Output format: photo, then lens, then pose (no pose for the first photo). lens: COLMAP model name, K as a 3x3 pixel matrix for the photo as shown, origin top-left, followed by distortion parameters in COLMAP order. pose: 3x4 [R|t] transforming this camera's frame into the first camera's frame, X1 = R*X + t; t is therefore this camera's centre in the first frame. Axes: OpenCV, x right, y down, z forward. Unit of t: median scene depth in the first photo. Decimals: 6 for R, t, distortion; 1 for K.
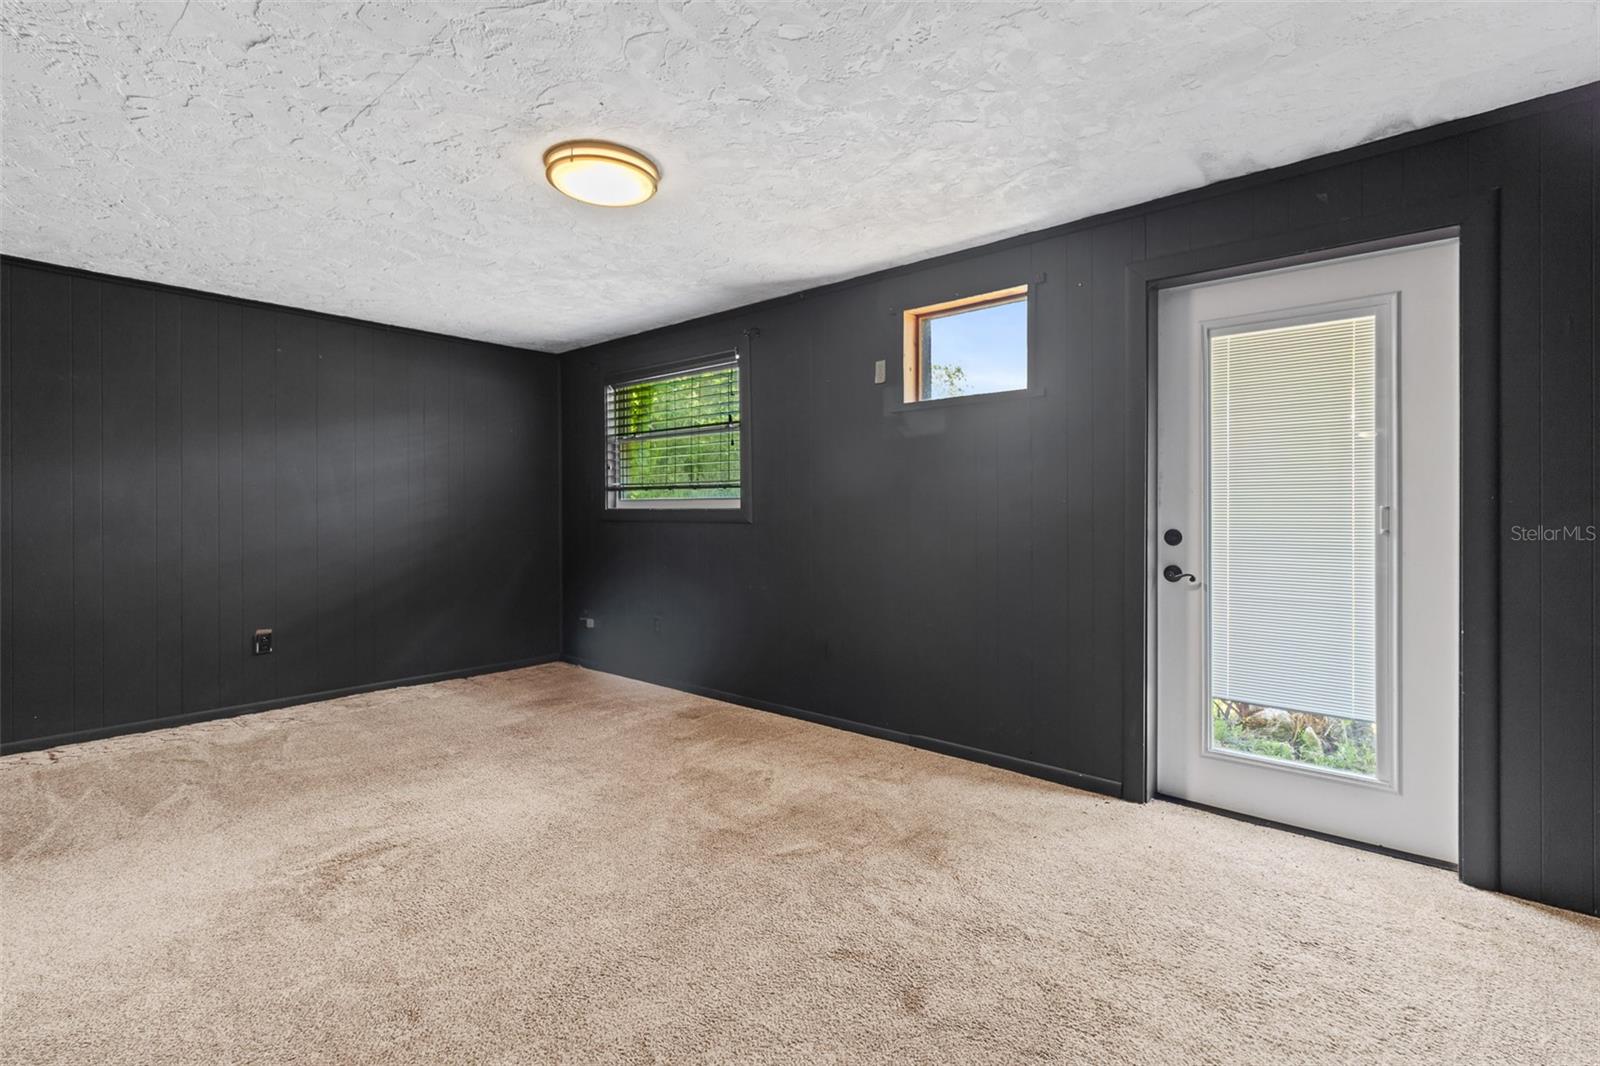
lens RADIAL K [[755.5, 0, 812.0], [0, 755.5, 512.0], [0, 0, 1]] dist [0.001885, -0.001555]
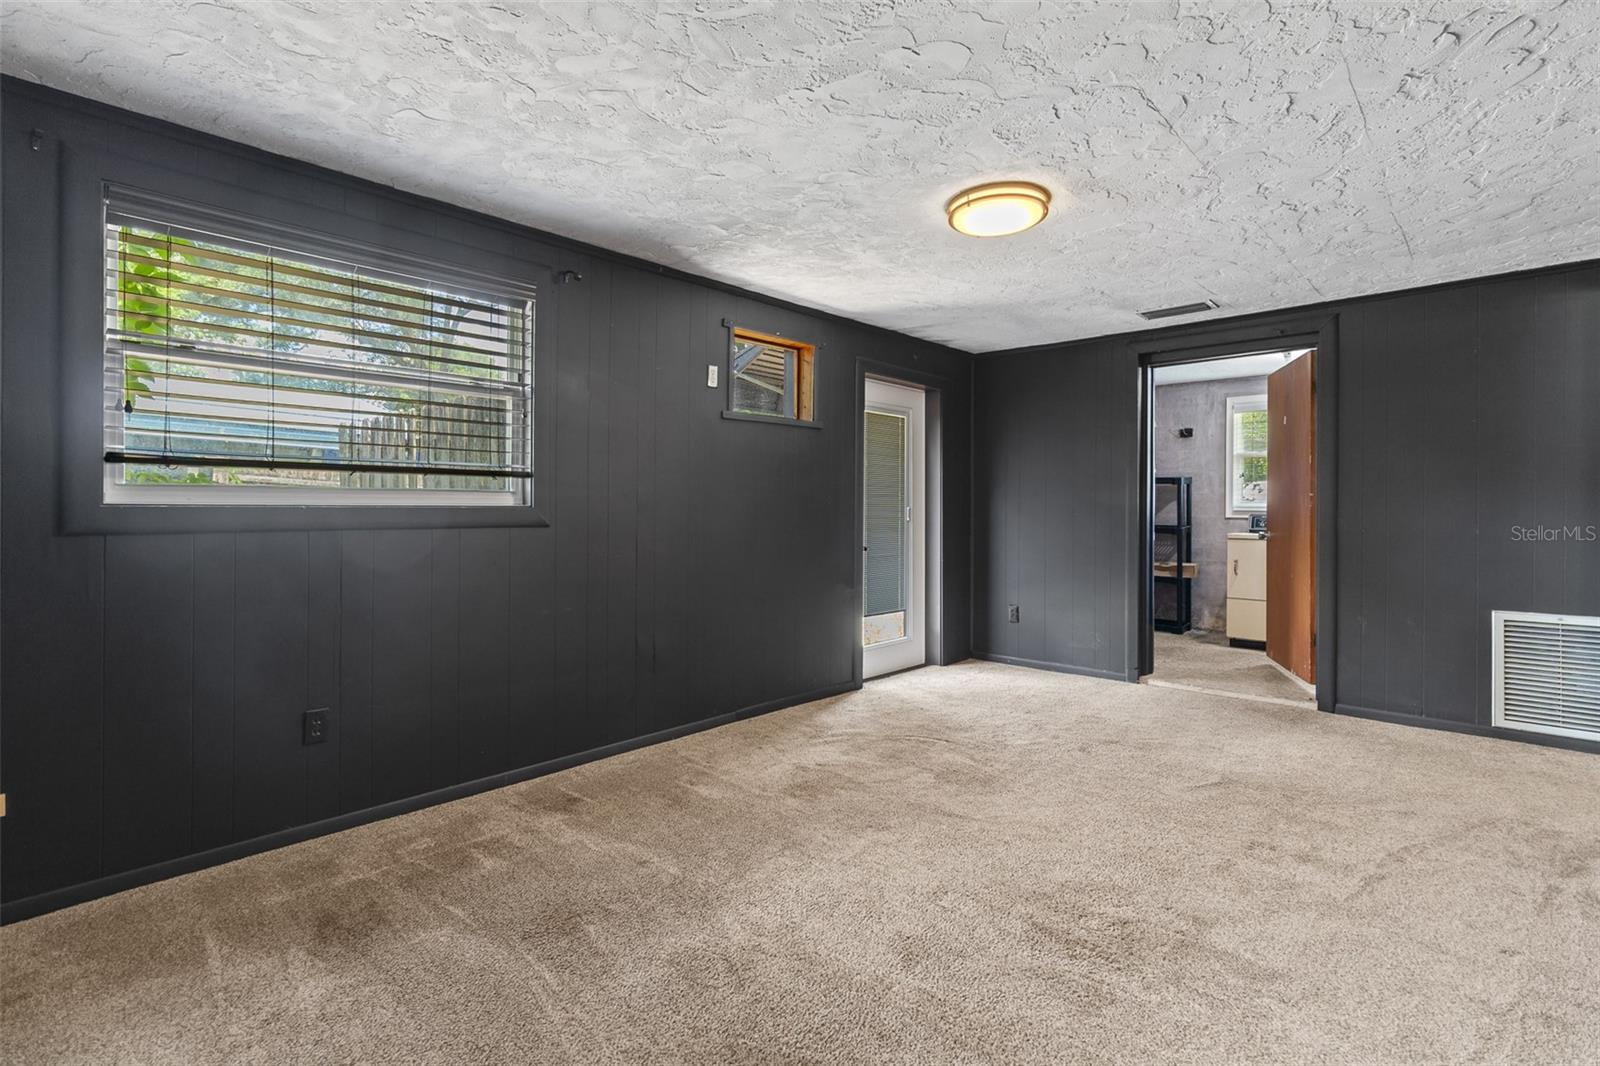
lens RADIAL K [[752.6, 0, 797.9], [0, 752.6, 510.3], [0, 0, 1]] dist [-0.000715, -0.001272]
pose [[0.039184, -0.001305, 0.999231, -1.027924], [0.000549, 0.999999, 0.001284, -0.002226], [-0.999232, 0.000498, 0.039185, 0.918121]]
